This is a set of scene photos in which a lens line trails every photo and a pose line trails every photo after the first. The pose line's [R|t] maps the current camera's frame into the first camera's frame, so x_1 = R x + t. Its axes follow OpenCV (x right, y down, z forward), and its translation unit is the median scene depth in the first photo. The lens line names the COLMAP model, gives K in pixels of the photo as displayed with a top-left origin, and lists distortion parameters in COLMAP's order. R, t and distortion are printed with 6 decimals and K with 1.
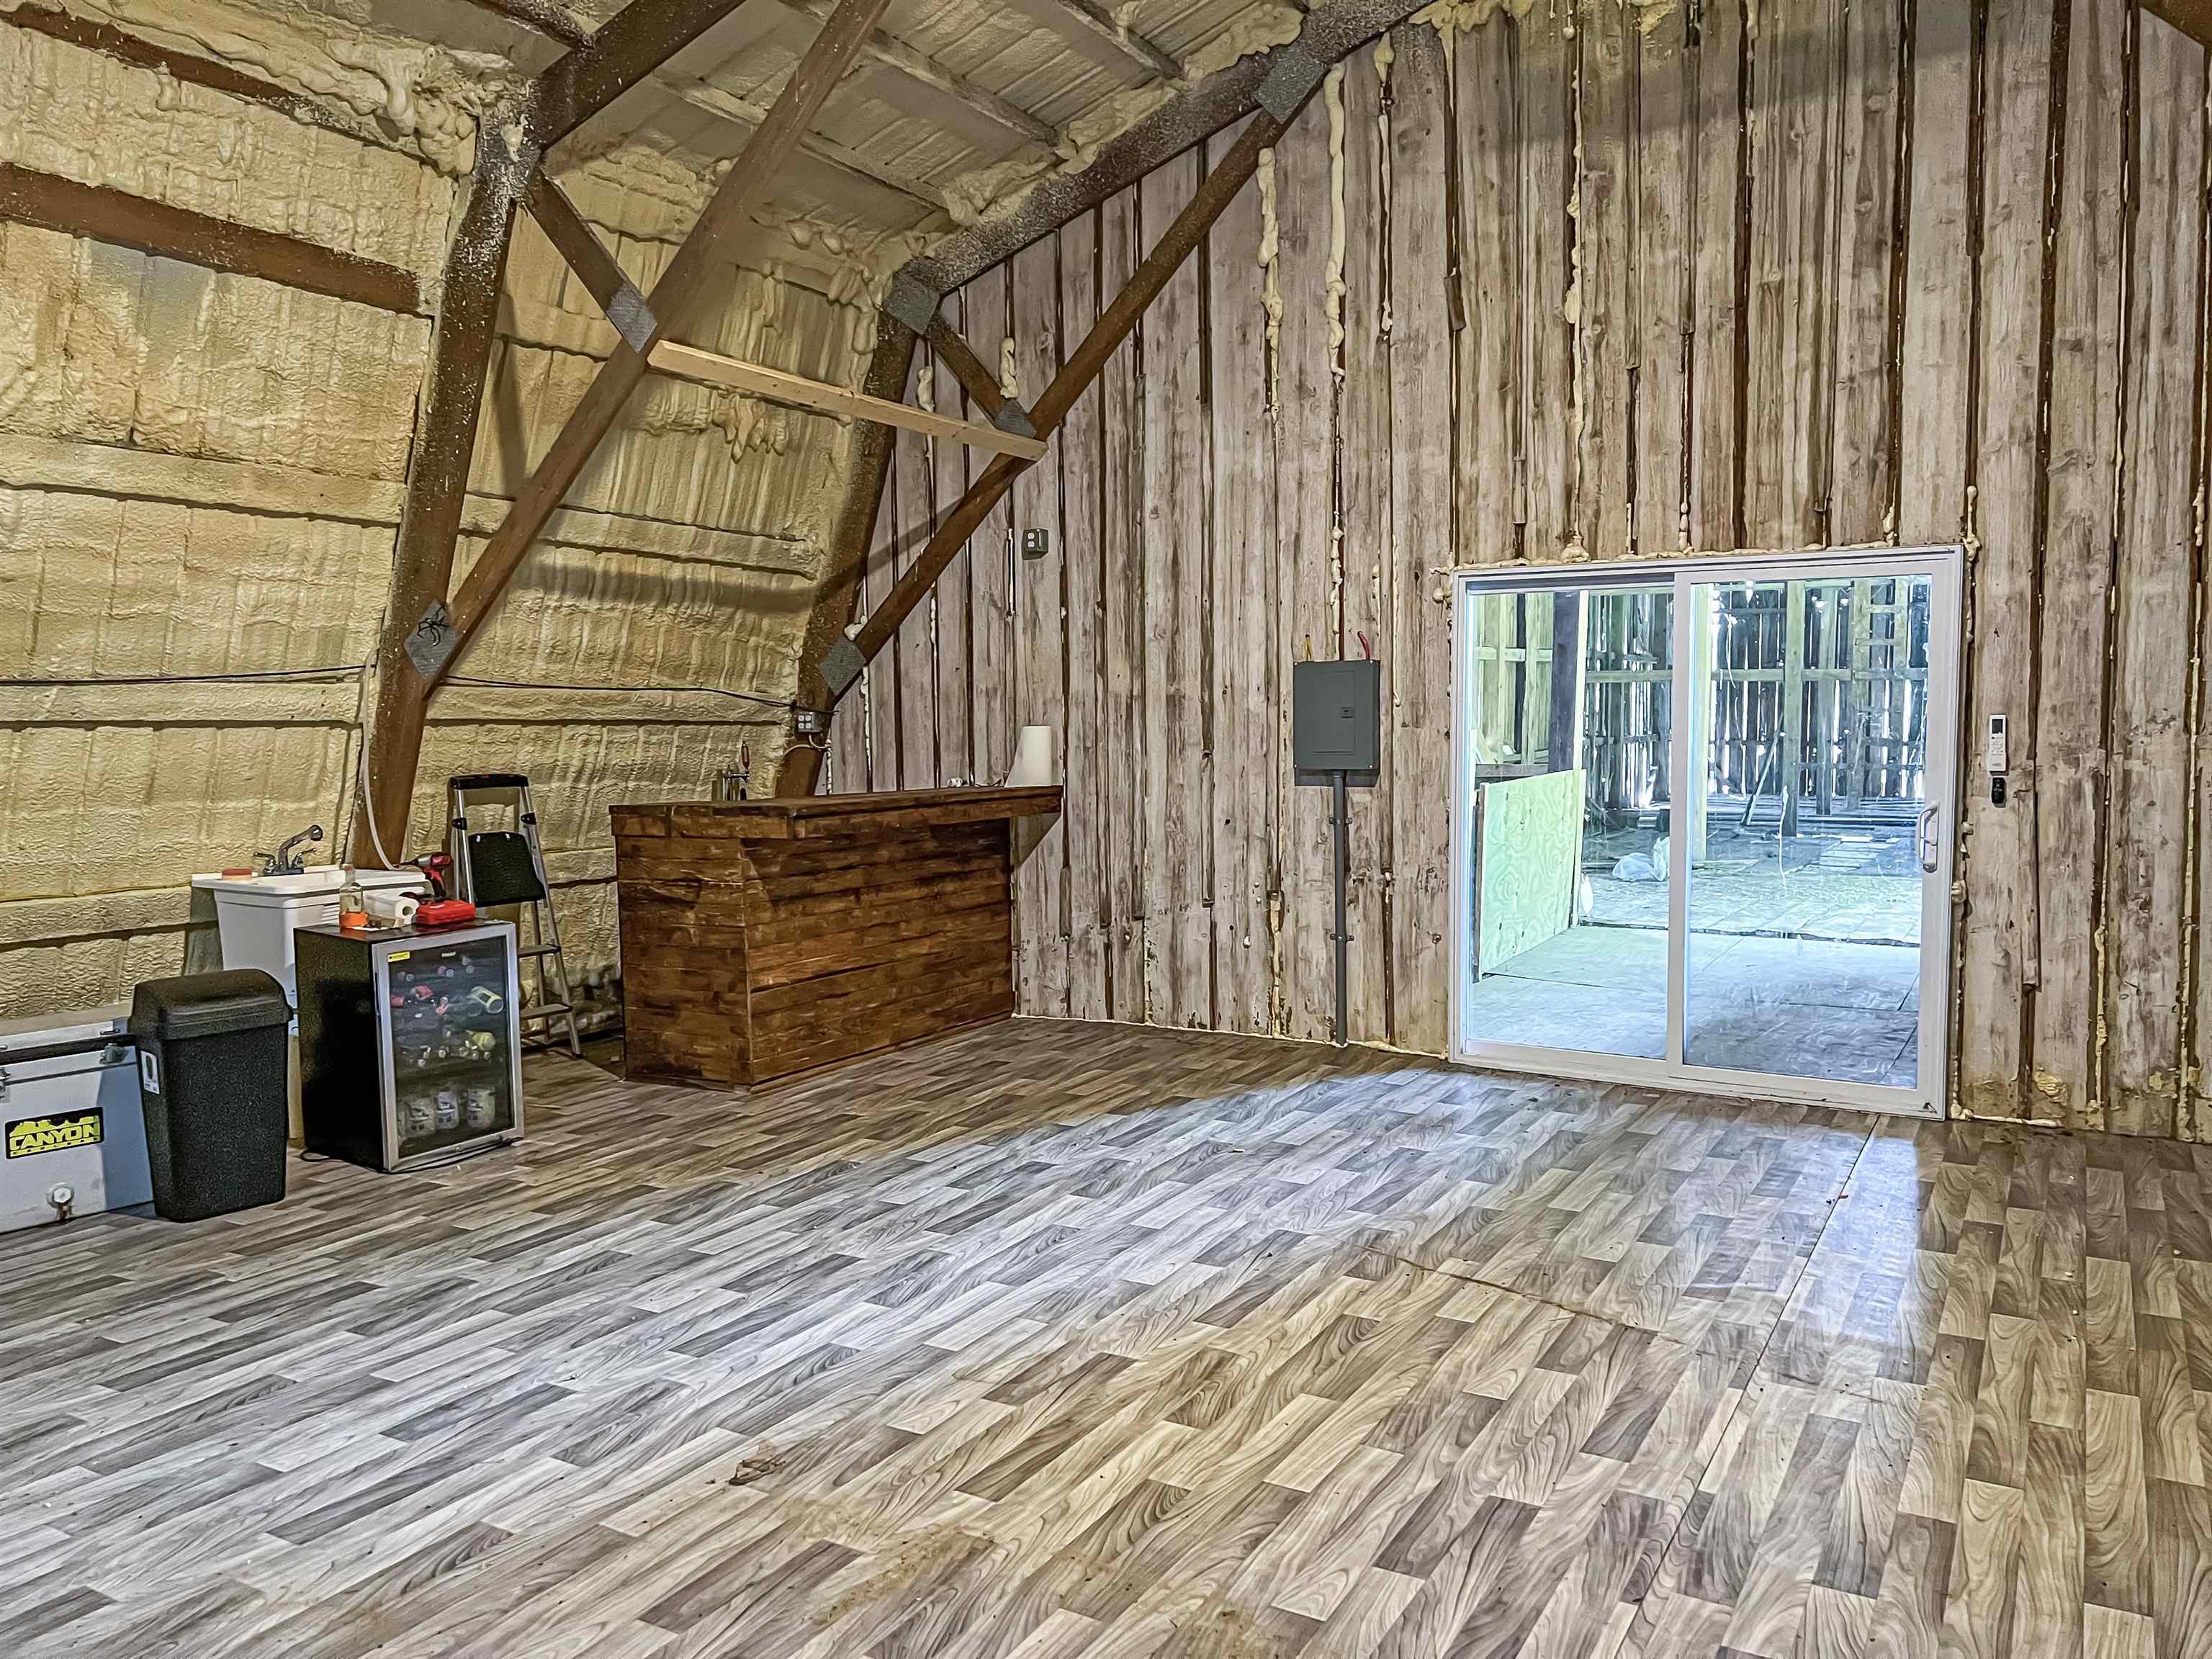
lens RADIAL K [[1658.1, 0, 1115.2], [0, 1658.1, 824.0], [0, 0, 1]] dist [0.070980, -0.082765]
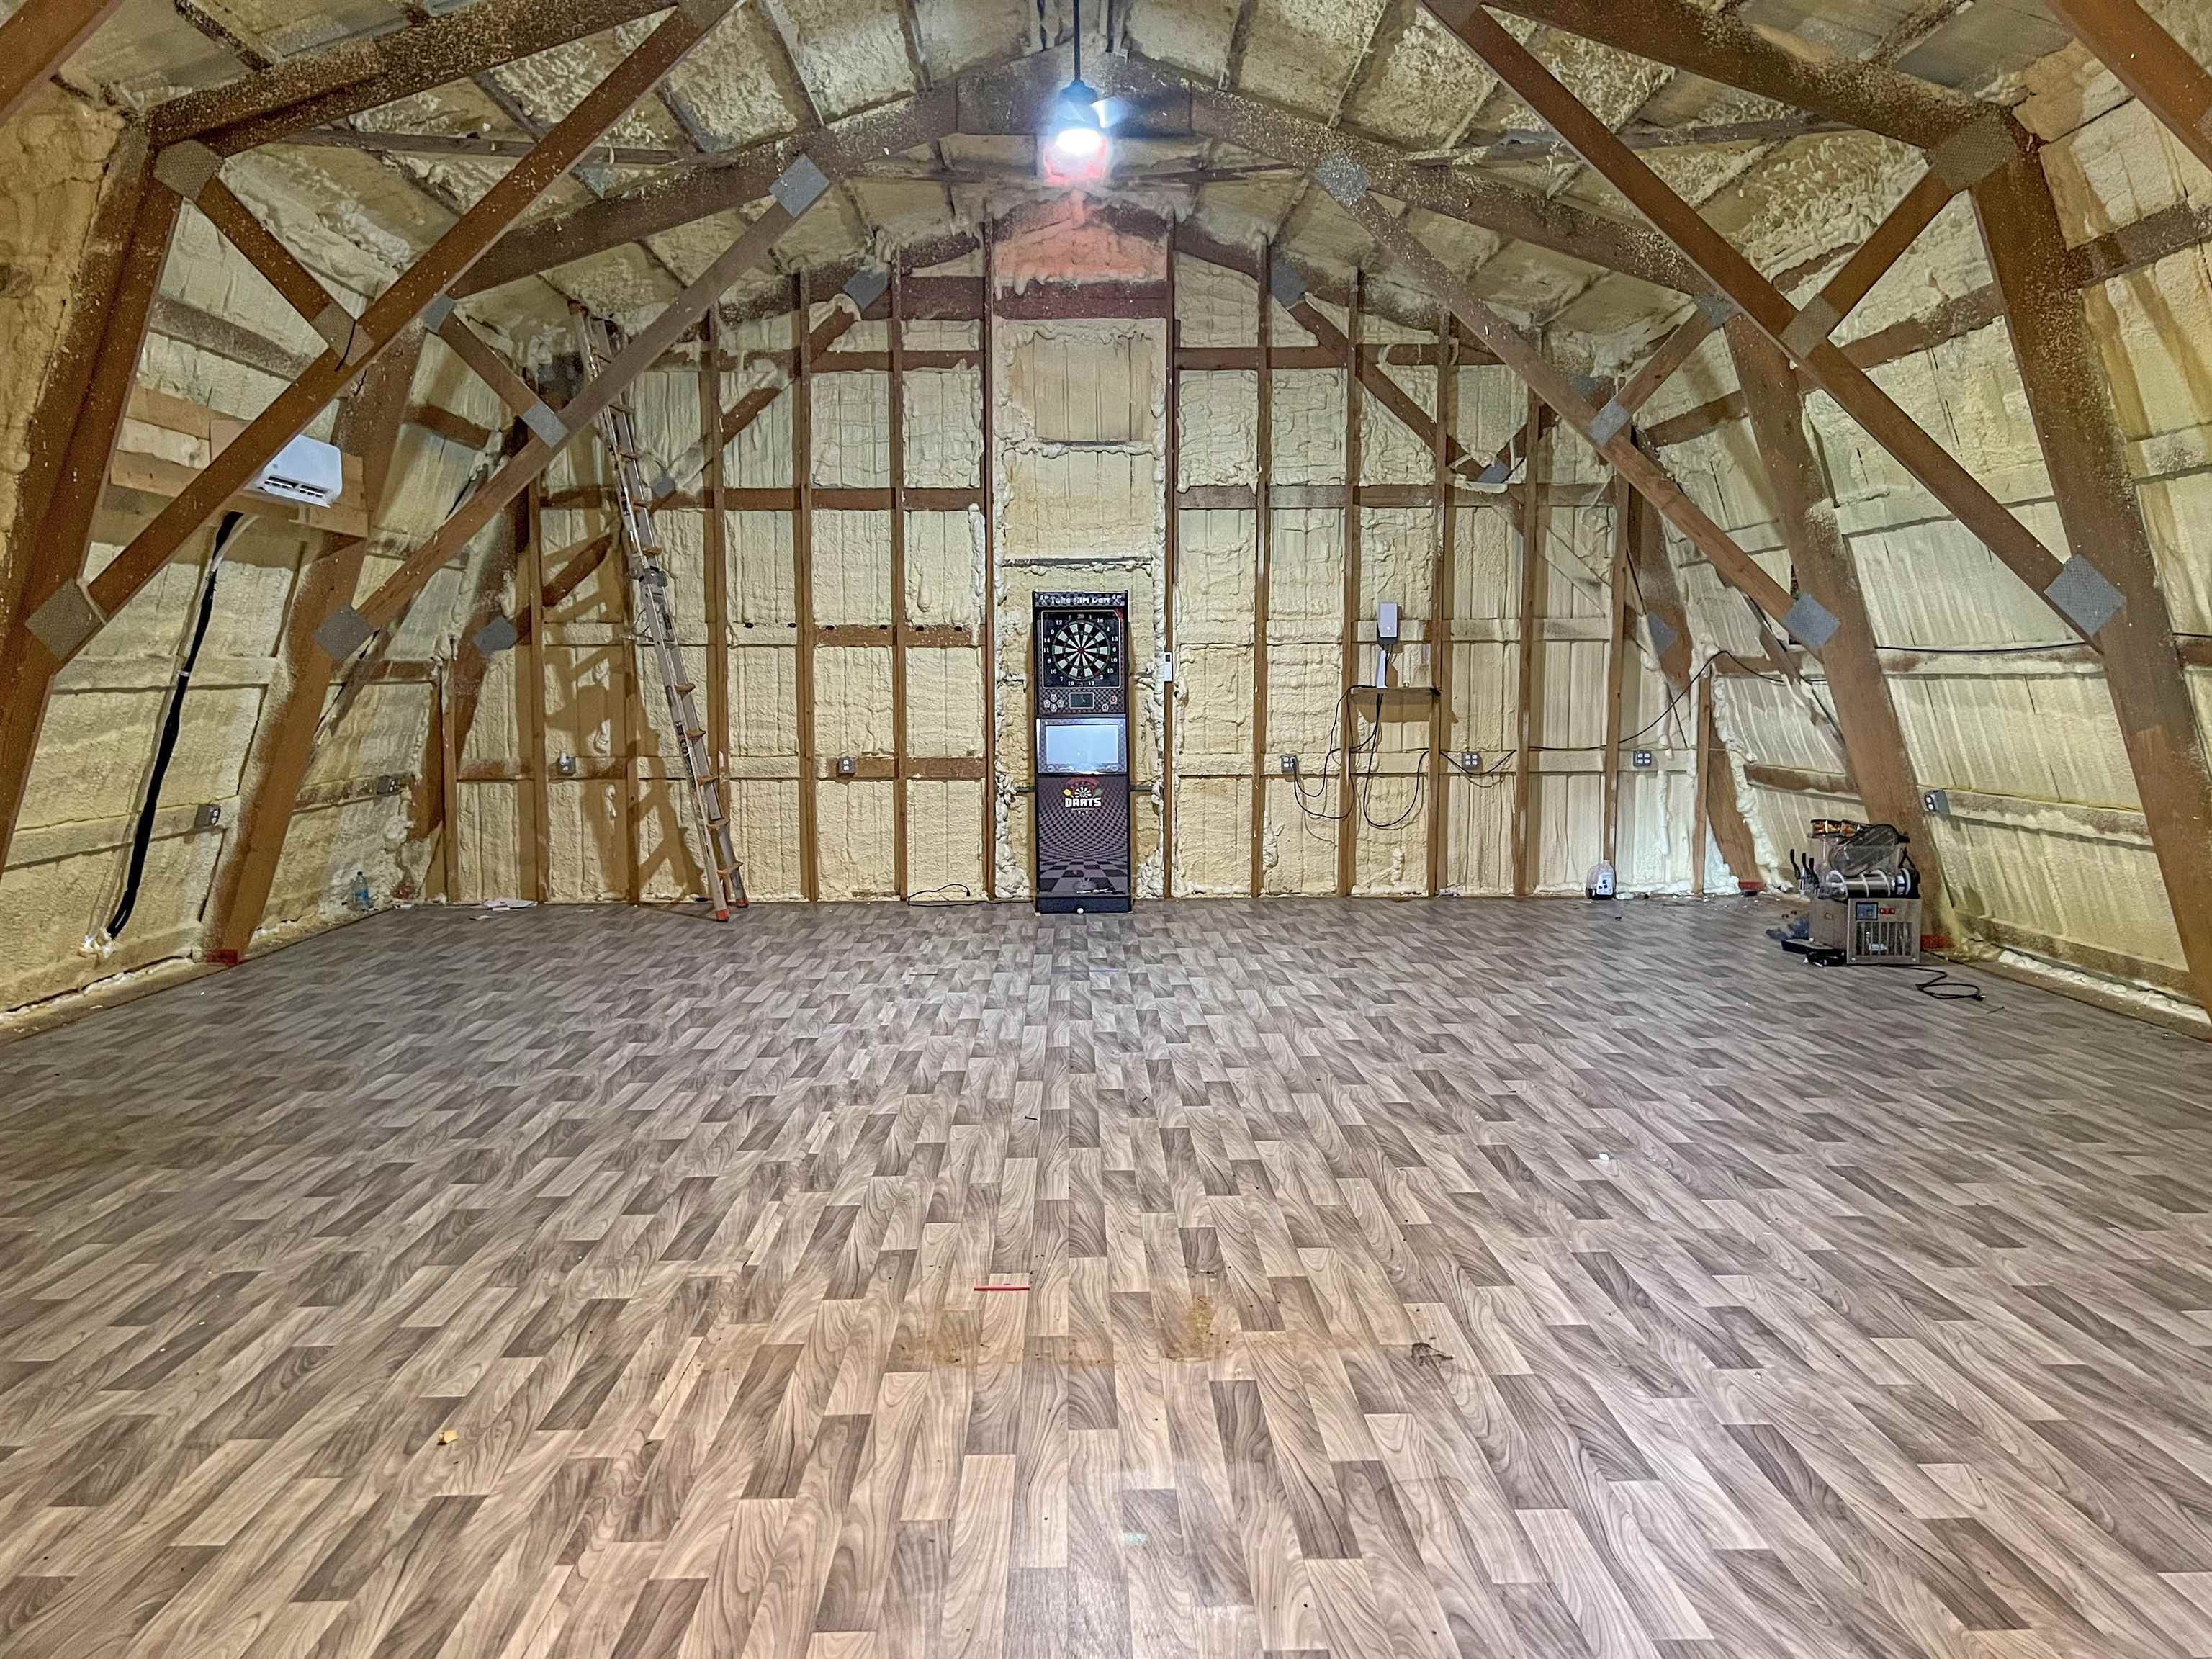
lens RADIAL K [[1658.1, 0, 1115.1], [0, 1658.1, 841.0], [0, 0, 1]] dist [0.070980, -0.082765]
pose [[-0.853475, 0.064051, -0.517182, 0.280868], [-0.017822, 0.988250, 0.151801, -0.065046], [0.520828, 0.138776, -0.842306, 0.963927]]
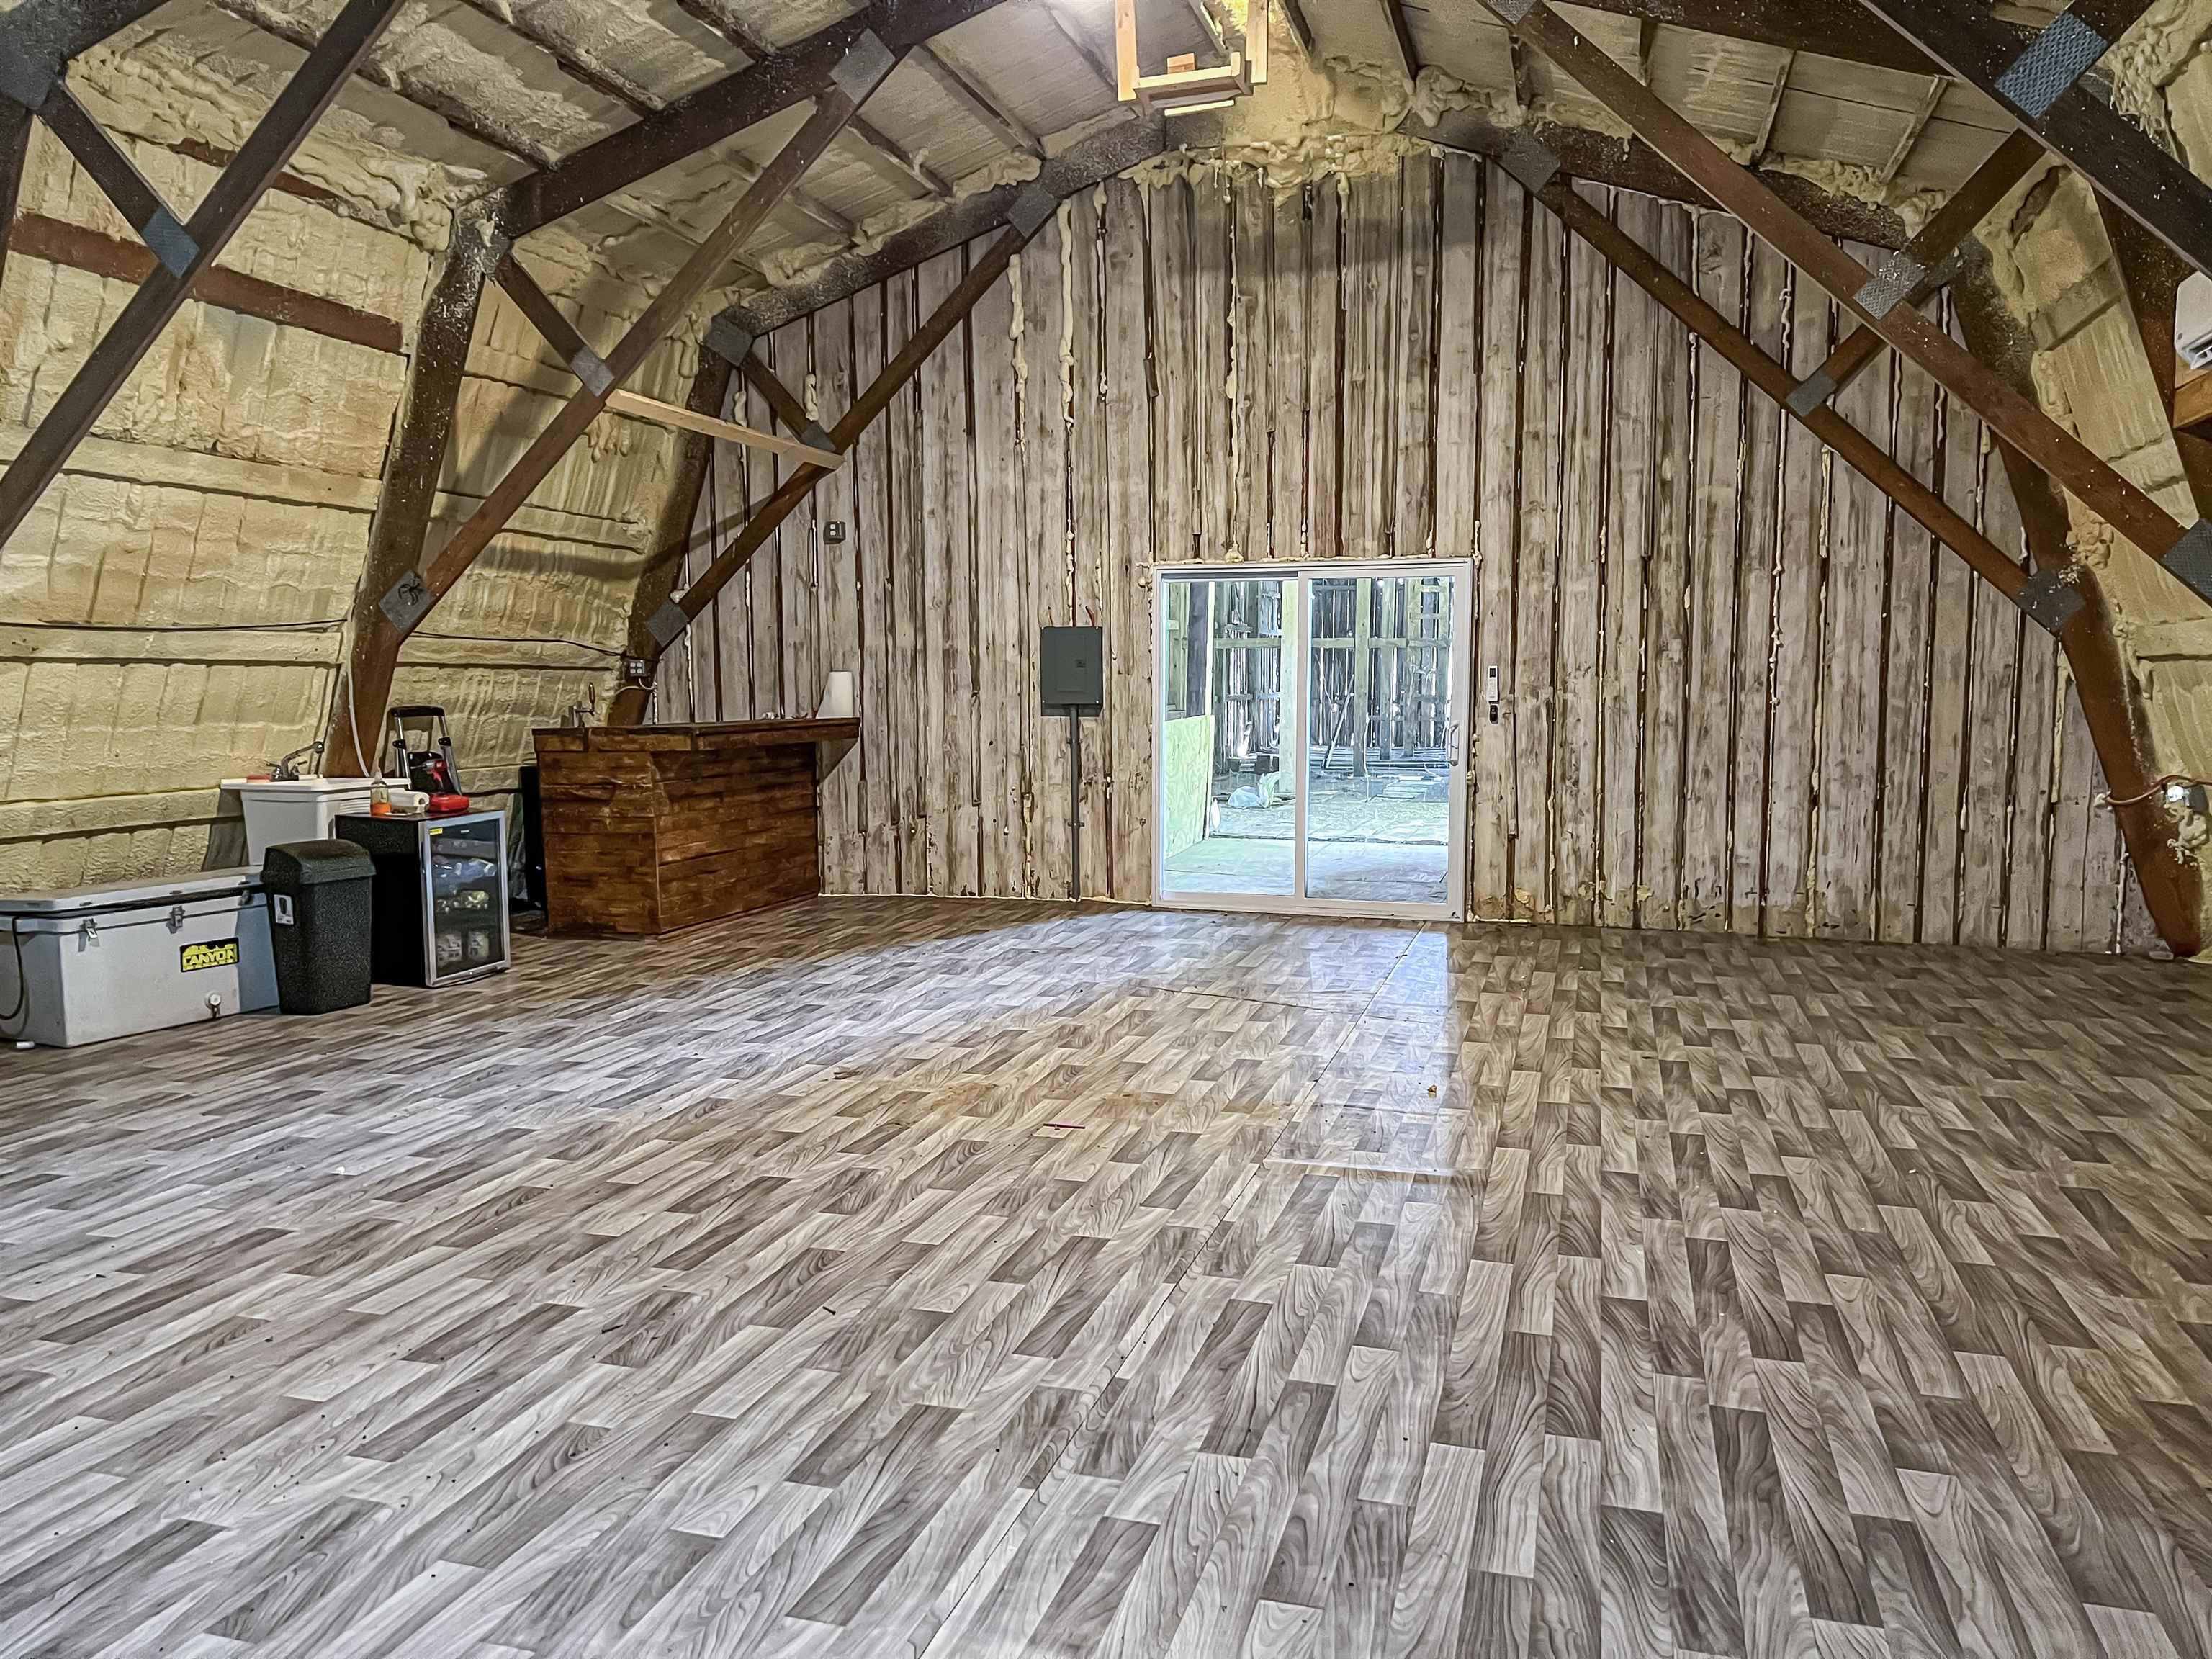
lens RADIAL K [[1658.1, 0, 1123.7], [0, 1658.1, 827.6], [0, 0, 1]] dist [0.070980, -0.082765]
pose [[0.970132, -0.017004, 0.241980, -0.189600], [0.011239, 0.999620, 0.025185, 0.042572], [-0.242316, -0.021713, 0.969954, -0.428850]]
